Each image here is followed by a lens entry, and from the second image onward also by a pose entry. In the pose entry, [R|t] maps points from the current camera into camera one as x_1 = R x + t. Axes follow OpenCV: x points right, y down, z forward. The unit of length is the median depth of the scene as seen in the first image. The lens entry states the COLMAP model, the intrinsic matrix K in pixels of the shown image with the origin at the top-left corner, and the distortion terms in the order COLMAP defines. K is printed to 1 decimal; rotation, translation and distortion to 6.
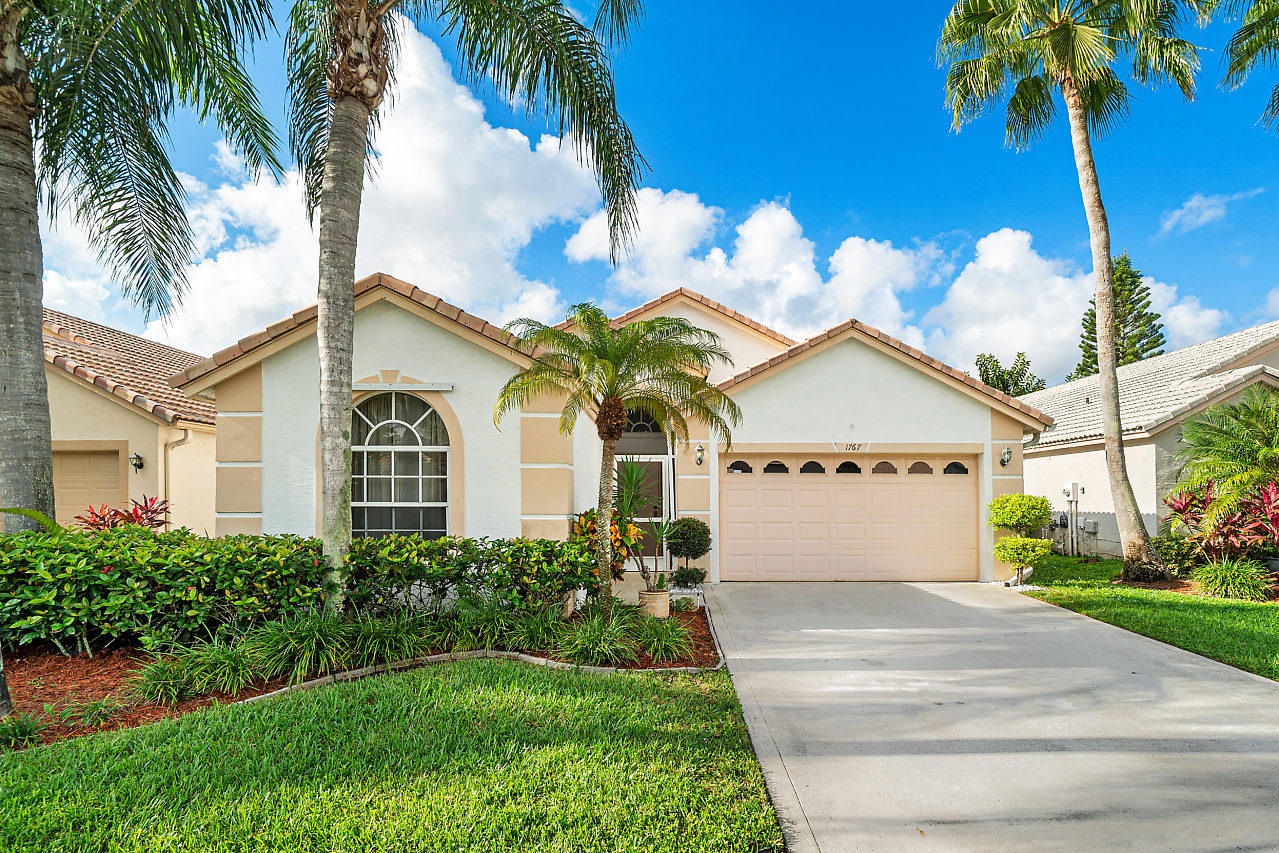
lens RADIAL K [[556.6, 0, 644.1], [0, 556.6, 431.8], [0, 0, 1]] dist [-0.013067, 0.001541]
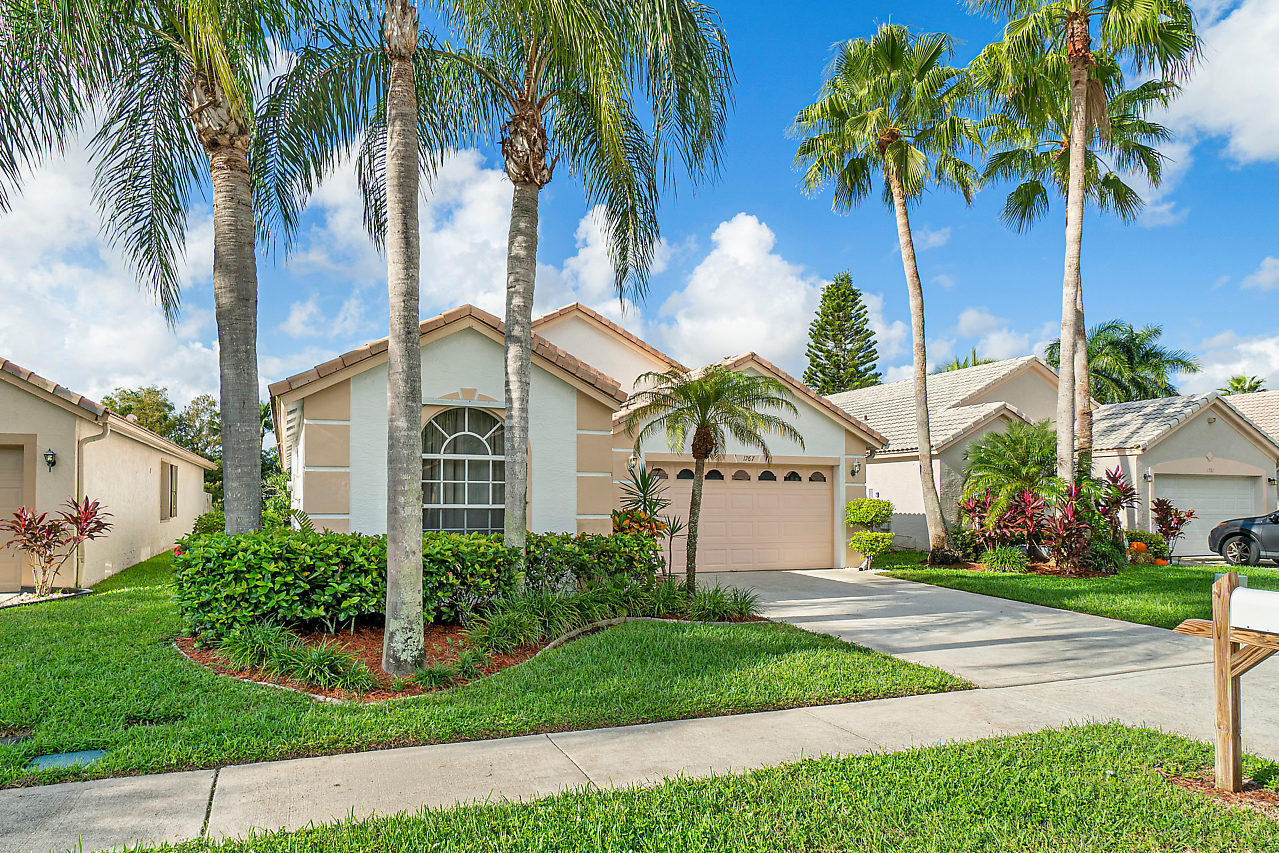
lens RADIAL K [[556.6, 0, 632.7], [0, 556.6, 423.1], [0, 0, 1]] dist [-0.013067, 0.001541]
pose [[0.961222, 0.039356, 0.272952, -0.232394], [-0.033664, 0.999108, -0.025506, -0.011454], [-0.273712, 0.015328, 0.961689, -0.101318]]
